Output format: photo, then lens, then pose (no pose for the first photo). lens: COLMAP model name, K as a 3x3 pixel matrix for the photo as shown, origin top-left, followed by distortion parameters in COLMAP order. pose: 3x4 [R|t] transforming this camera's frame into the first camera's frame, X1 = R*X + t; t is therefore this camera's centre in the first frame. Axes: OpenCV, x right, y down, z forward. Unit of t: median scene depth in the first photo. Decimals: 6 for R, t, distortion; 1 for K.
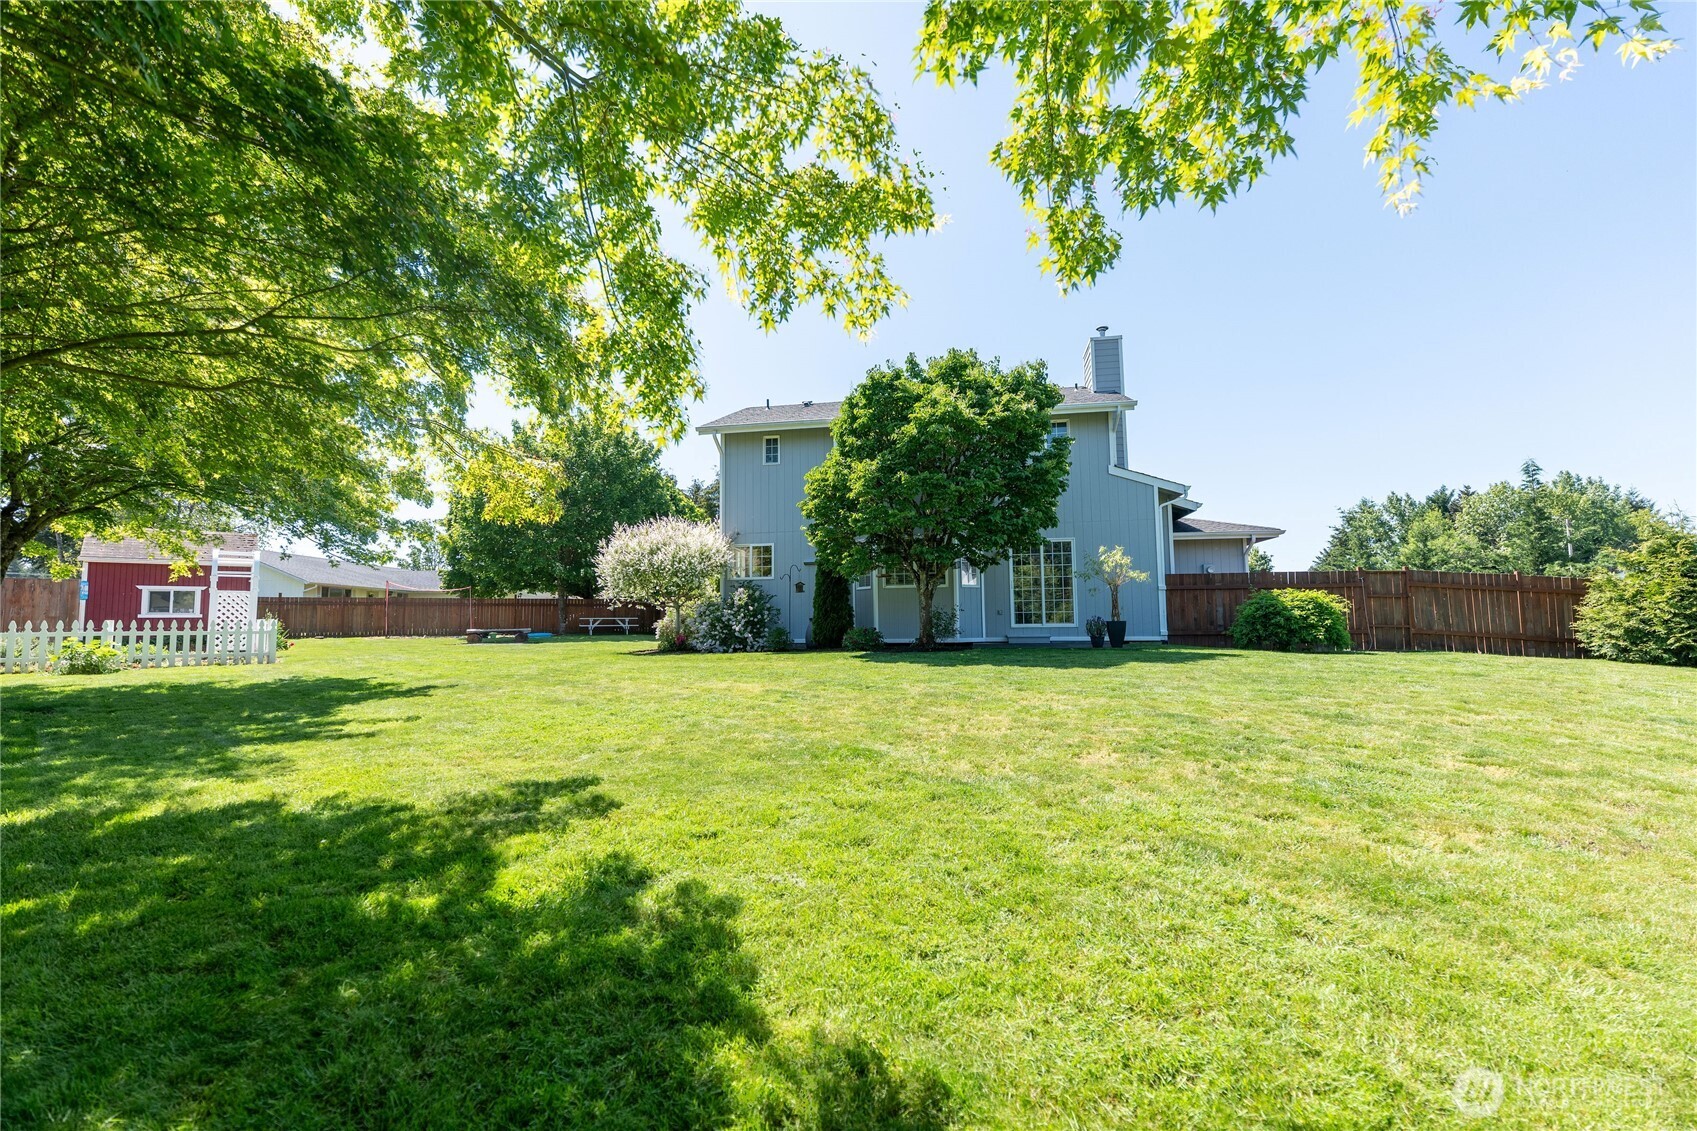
lens RADIAL K [[742.2, 0, 848.5], [0, 742.2, 565.5], [0, 0, 1]] dist [-0.004658, -0.000599]
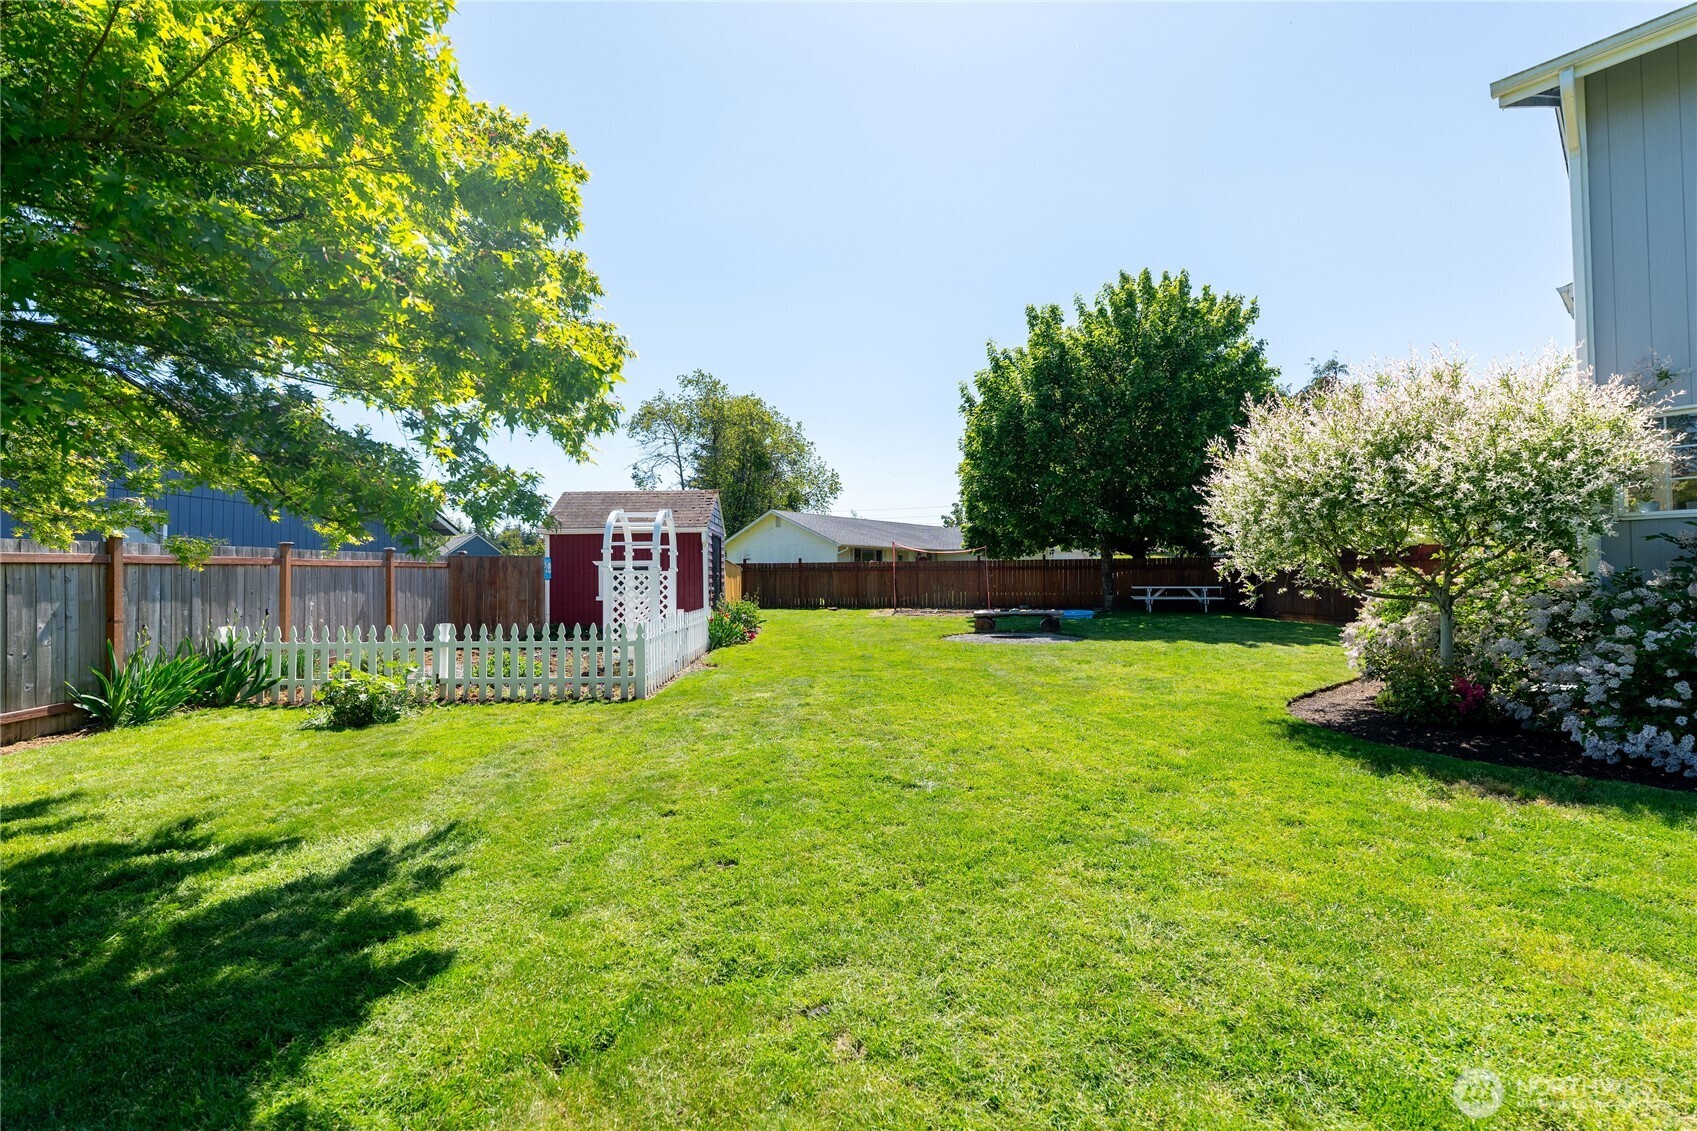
lens RADIAL K [[738.8, 0, 846.0], [0, 738.8, 560.3], [0, 0, 1]] dist [-0.008077, 0.000099]
pose [[0.765278, -0.014494, -0.643537, -0.220733], [0.053746, 0.997694, 0.041443, 0.007062], [0.641453, -0.066303, 0.764292, 0.546737]]
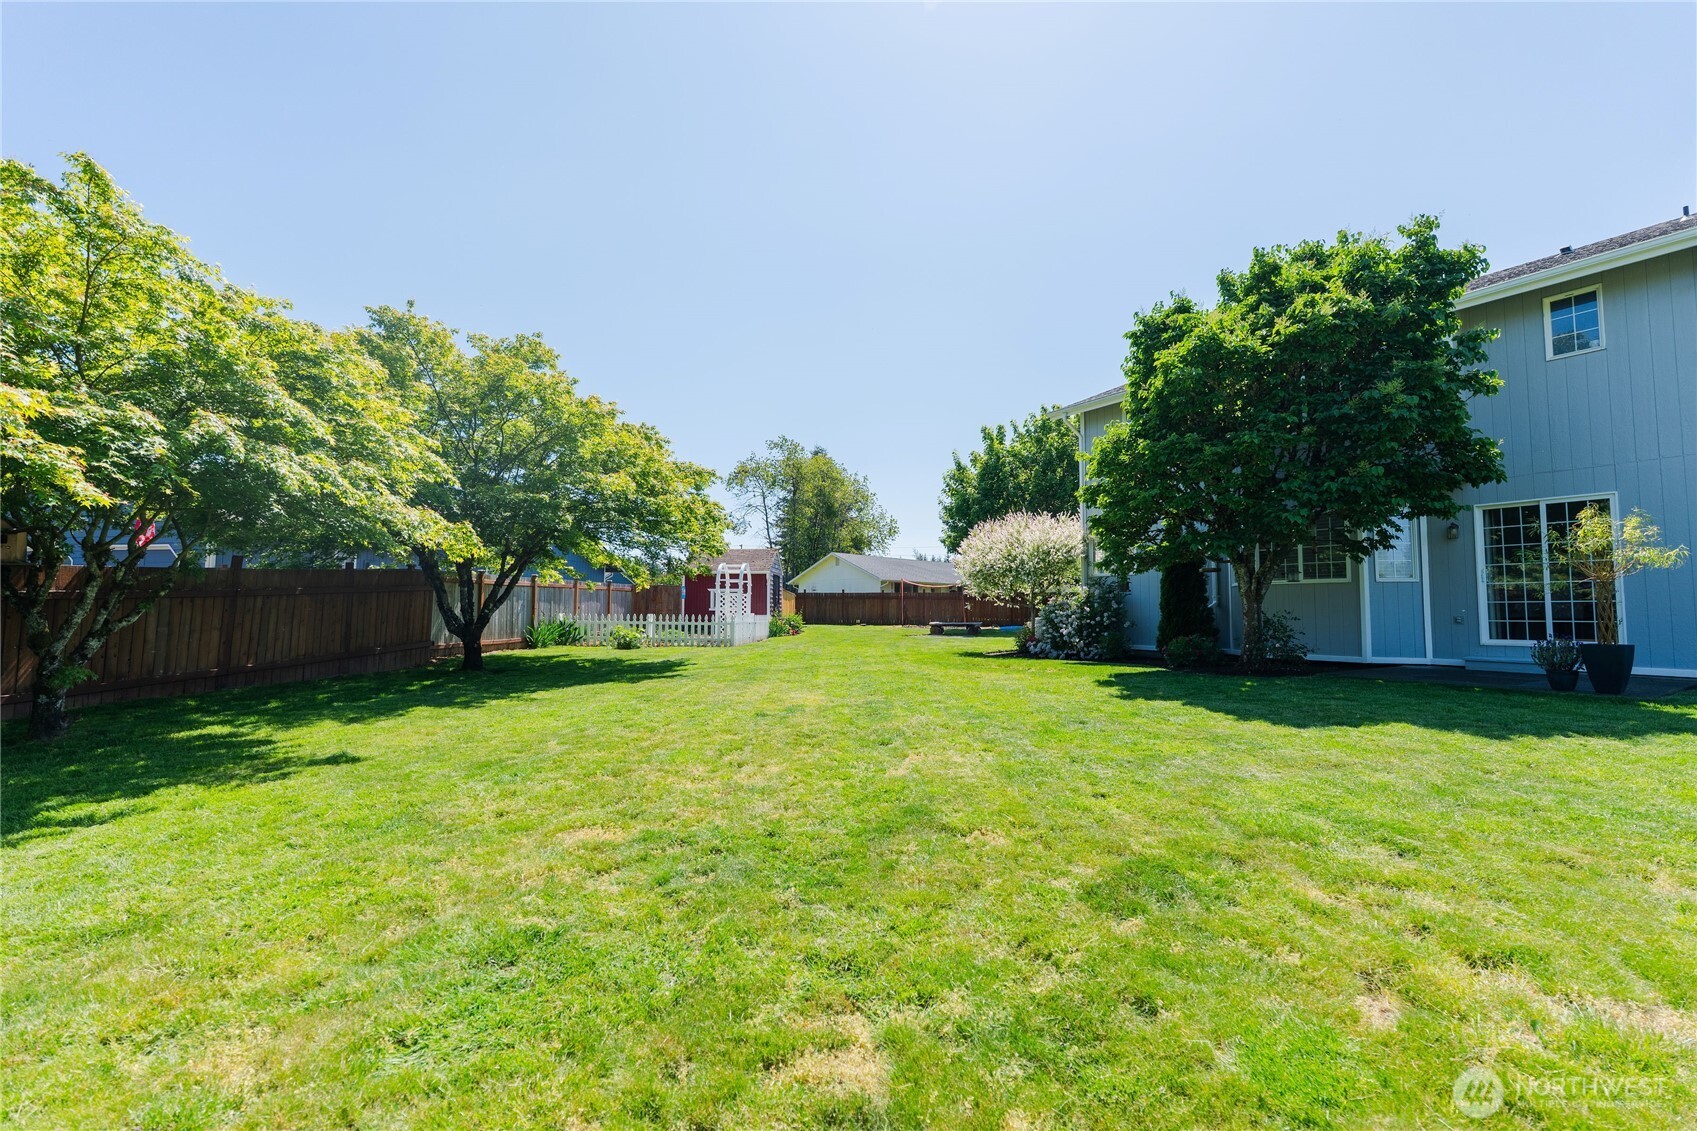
lens RADIAL K [[753.2, 0, 845.3], [0, 753.2, 558.2], [0, 0, 1]] dist [0.001265, 0.000251]
pose [[0.679856, -0.037578, -0.732383, 0.321649], [0.043560, 0.998992, -0.010822, -0.005479], [0.732051, -0.024545, 0.680807, 0.175872]]
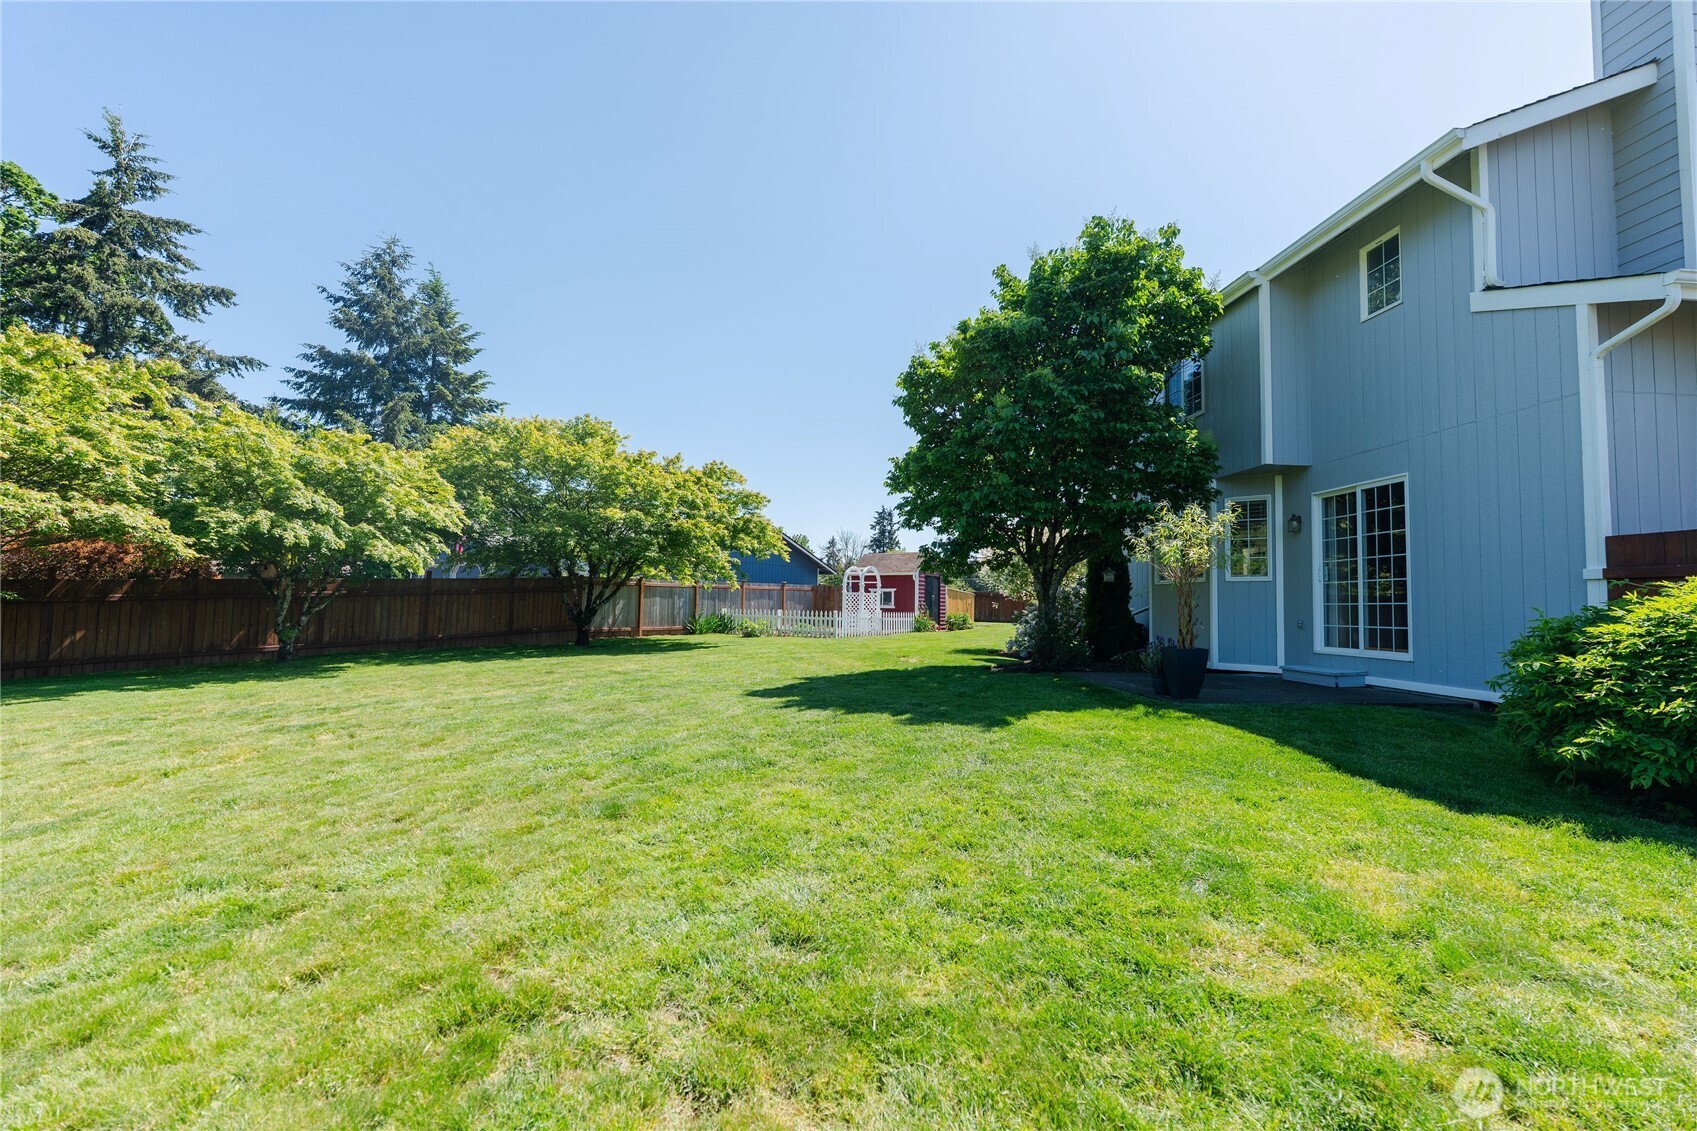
lens RADIAL K [[760.8, 0, 845.3], [0, 760.8, 562.3], [0, 0, 1]] dist [-0.007086, -0.000015]
pose [[0.238050, -0.041578, -0.970363, 0.681887], [0.055494, 0.998033, -0.029150, 0.014088], [0.969666, -0.046910, 0.239889, 0.527409]]
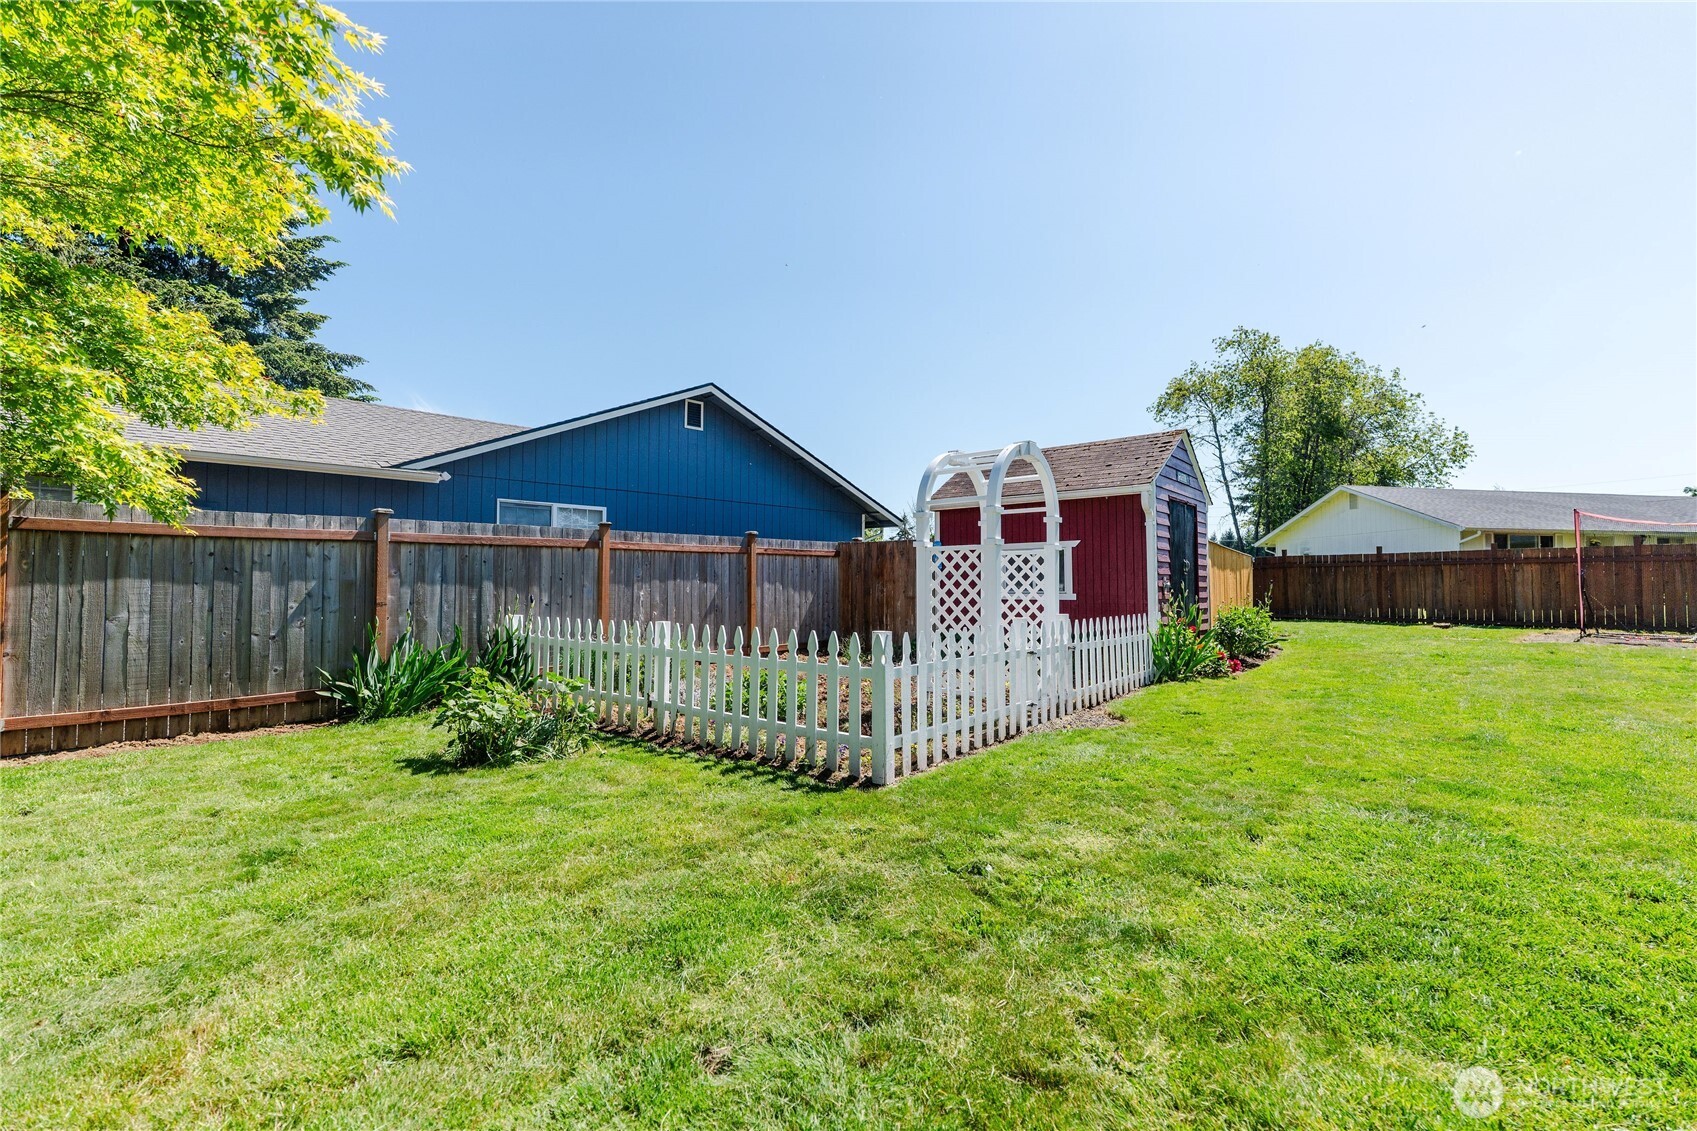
lens RADIAL K [[731.6, 0, 849.7], [0, 731.6, 554.6], [0, 0, 1]] dist [-0.007470, -0.000235]
pose [[0.144750, -0.035922, -0.988816, -0.394059], [0.077764, 0.996663, -0.024823, 0.039667], [0.986408, -0.073301, 0.147060, 0.786521]]
